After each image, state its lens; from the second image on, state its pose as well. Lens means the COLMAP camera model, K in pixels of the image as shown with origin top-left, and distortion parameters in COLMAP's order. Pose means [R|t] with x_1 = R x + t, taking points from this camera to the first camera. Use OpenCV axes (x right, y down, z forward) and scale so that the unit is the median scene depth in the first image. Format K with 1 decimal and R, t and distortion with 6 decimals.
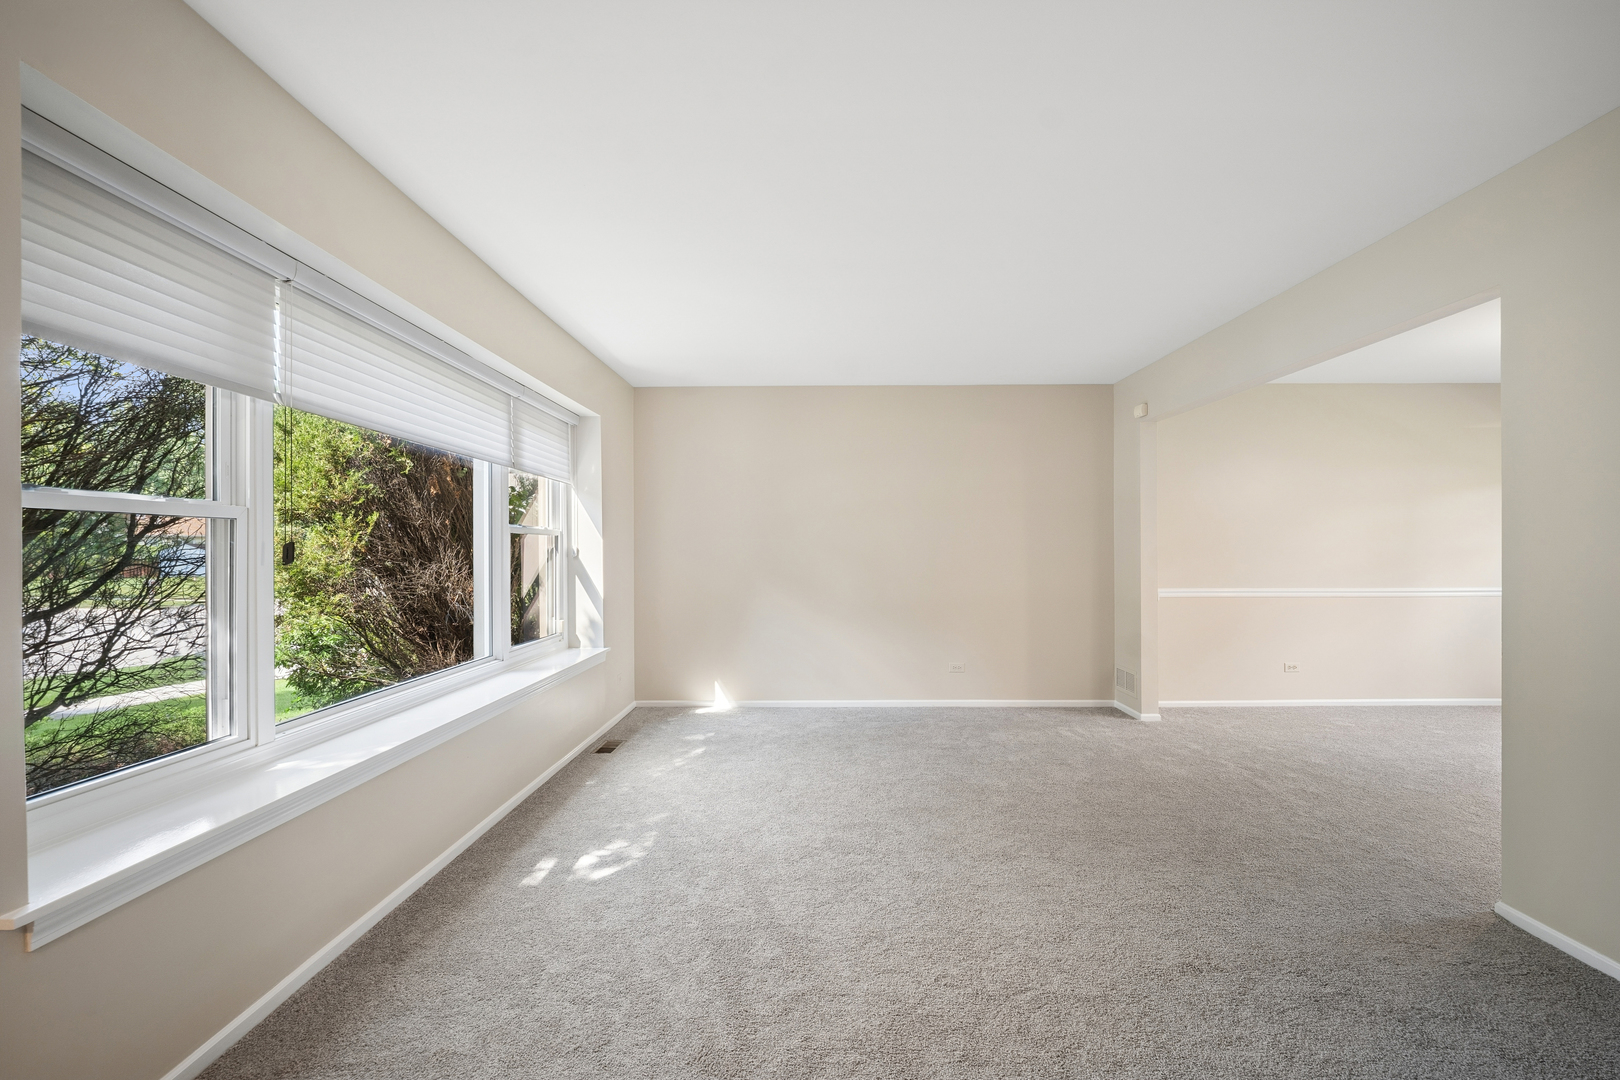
lens RADIAL K [[680.1, 0, 811.4], [0, 680.1, 549.4], [0, 0, 1]] dist [-0.012734, 0.002650]
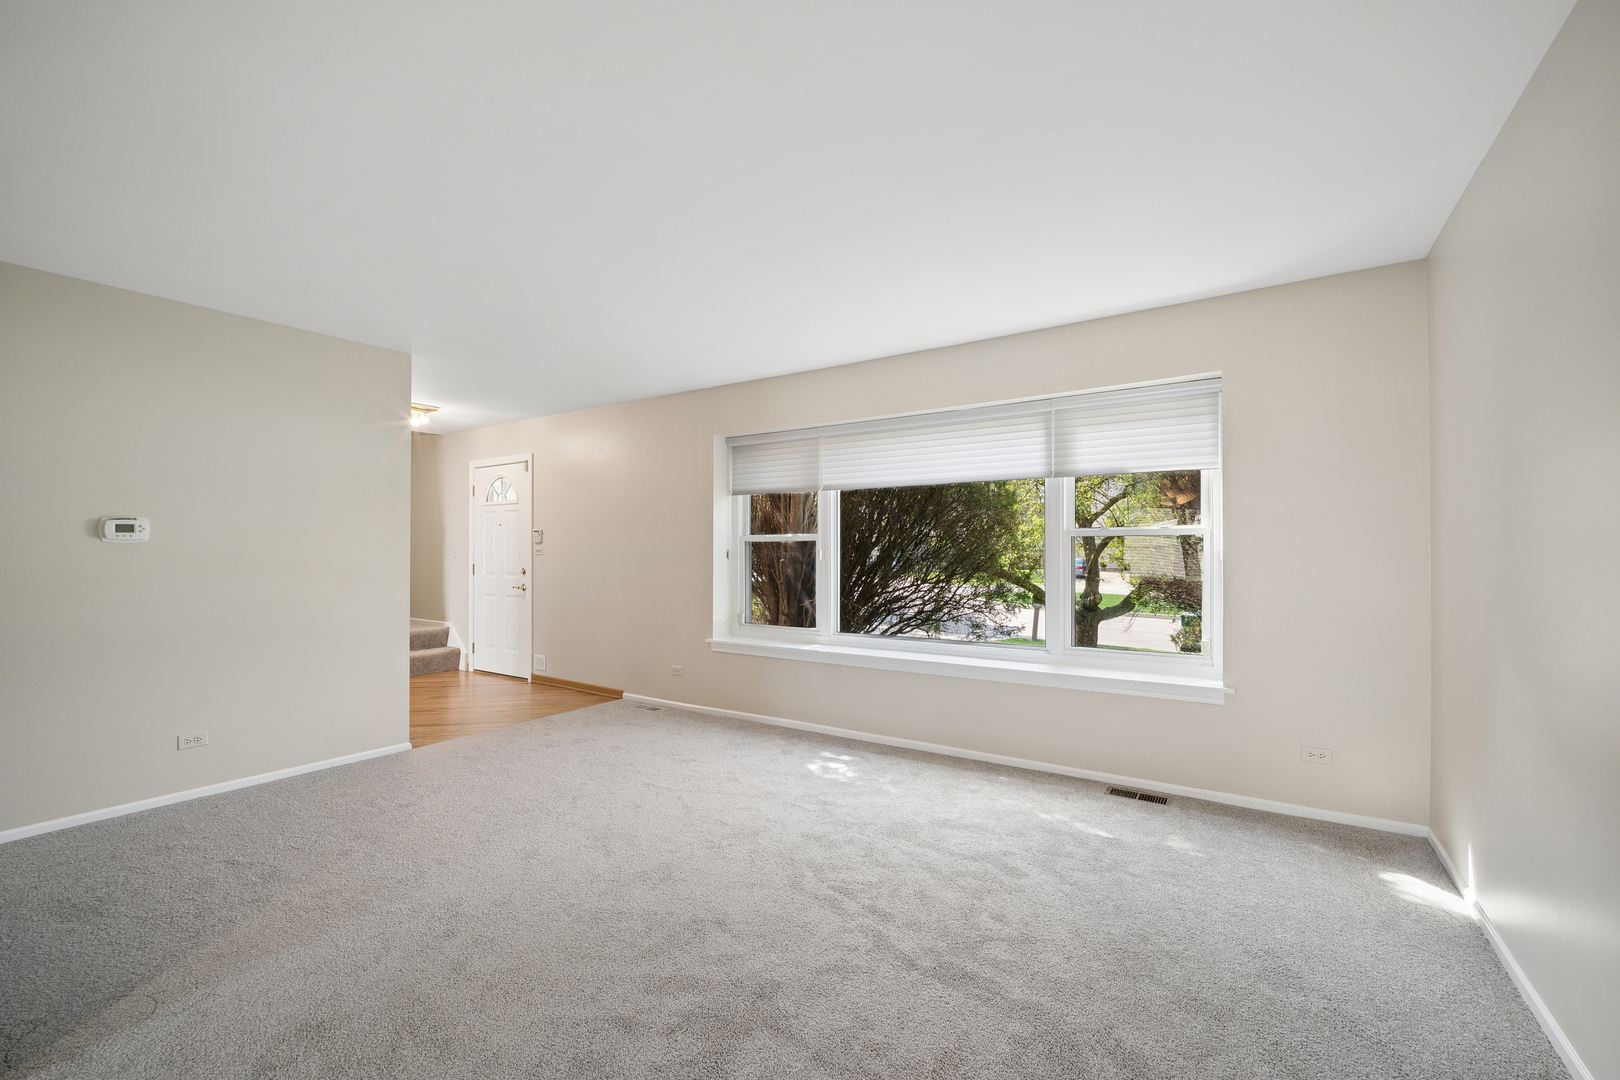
lens RADIAL K [[680.1, 0, 811.8], [0, 680.1, 542.1], [0, 0, 1]] dist [-0.012734, 0.002650]
pose [[-0.533282, 0.003013, -0.845932, 0.917931], [0.009686, 0.999950, -0.002545, -0.023600], [0.845882, -0.009551, -0.533284, 1.693494]]
